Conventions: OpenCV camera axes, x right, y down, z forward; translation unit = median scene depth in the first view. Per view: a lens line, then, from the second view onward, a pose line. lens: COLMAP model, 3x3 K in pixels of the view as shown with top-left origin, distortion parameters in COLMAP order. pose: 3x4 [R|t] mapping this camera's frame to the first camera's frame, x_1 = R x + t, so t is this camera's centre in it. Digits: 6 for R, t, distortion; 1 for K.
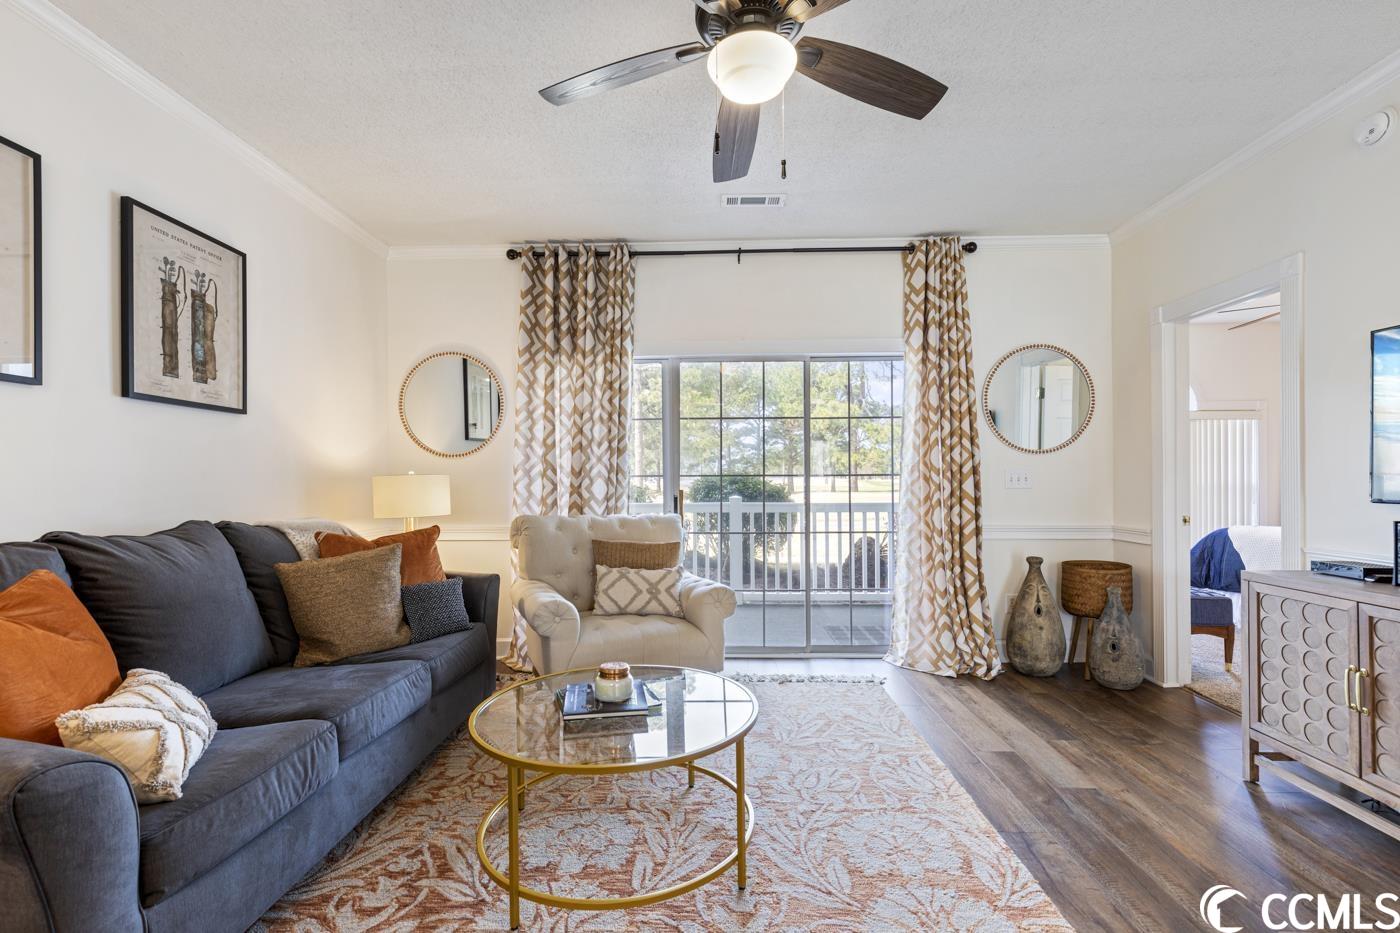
lens RADIAL K [[638.9, 0, 702.2], [0, 638.9, 482.1], [0, 0, 1]] dist [0.003265, -0.000280]
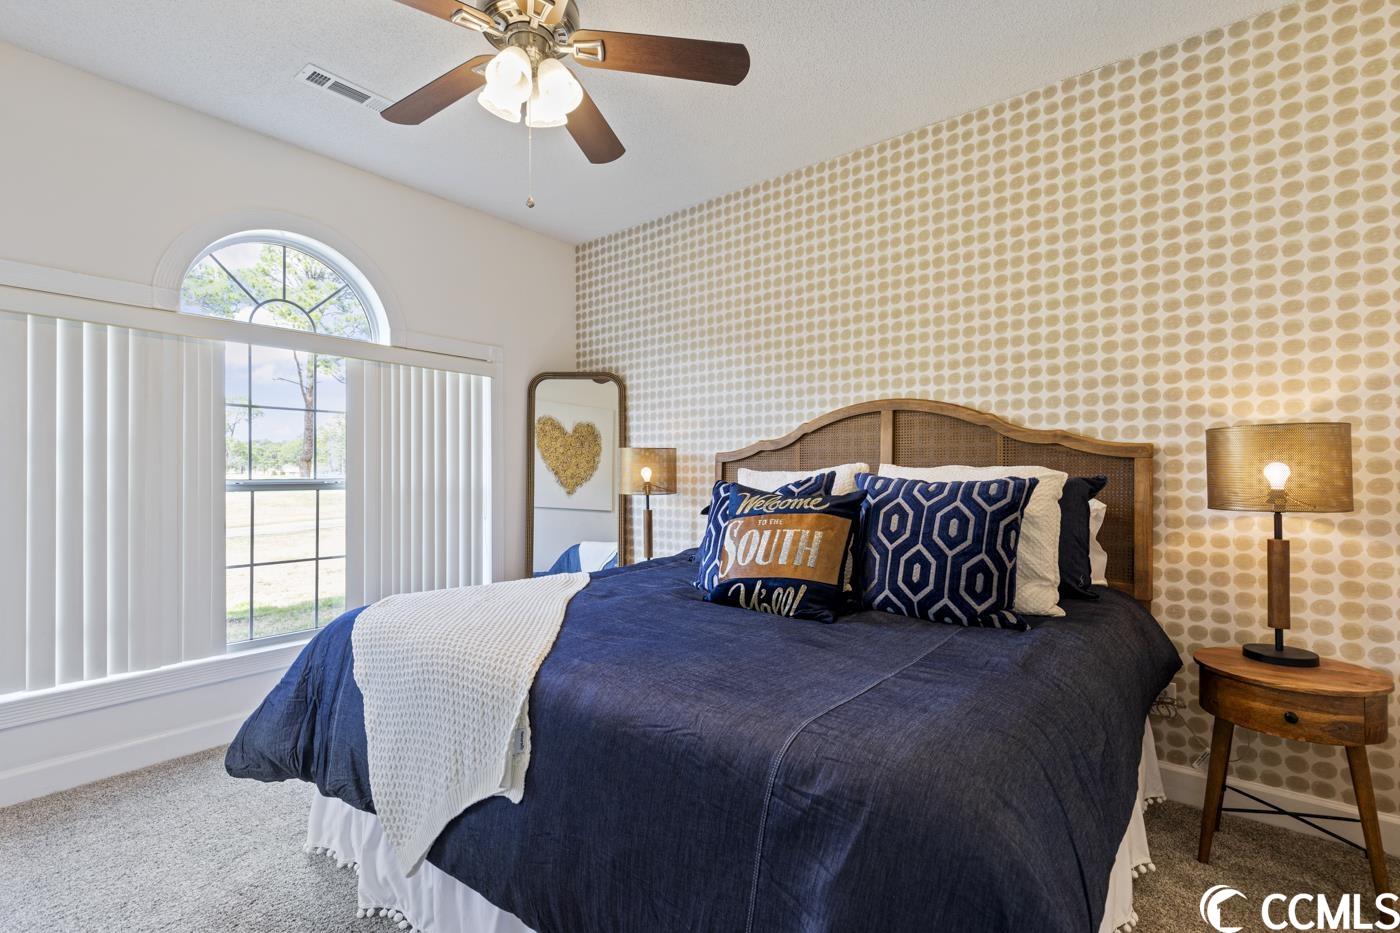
lens RADIAL K [[639.9, 0, 695.1], [0, 639.9, 464.4], [0, 0, 1]] dist [0.001098, -0.000255]
pose [[0.604688, 0.008532, 0.796417, 0.852393], [0.008092, 0.999825, -0.016854, -0.007160], [-0.796421, 0.016636, 0.604513, 0.821076]]
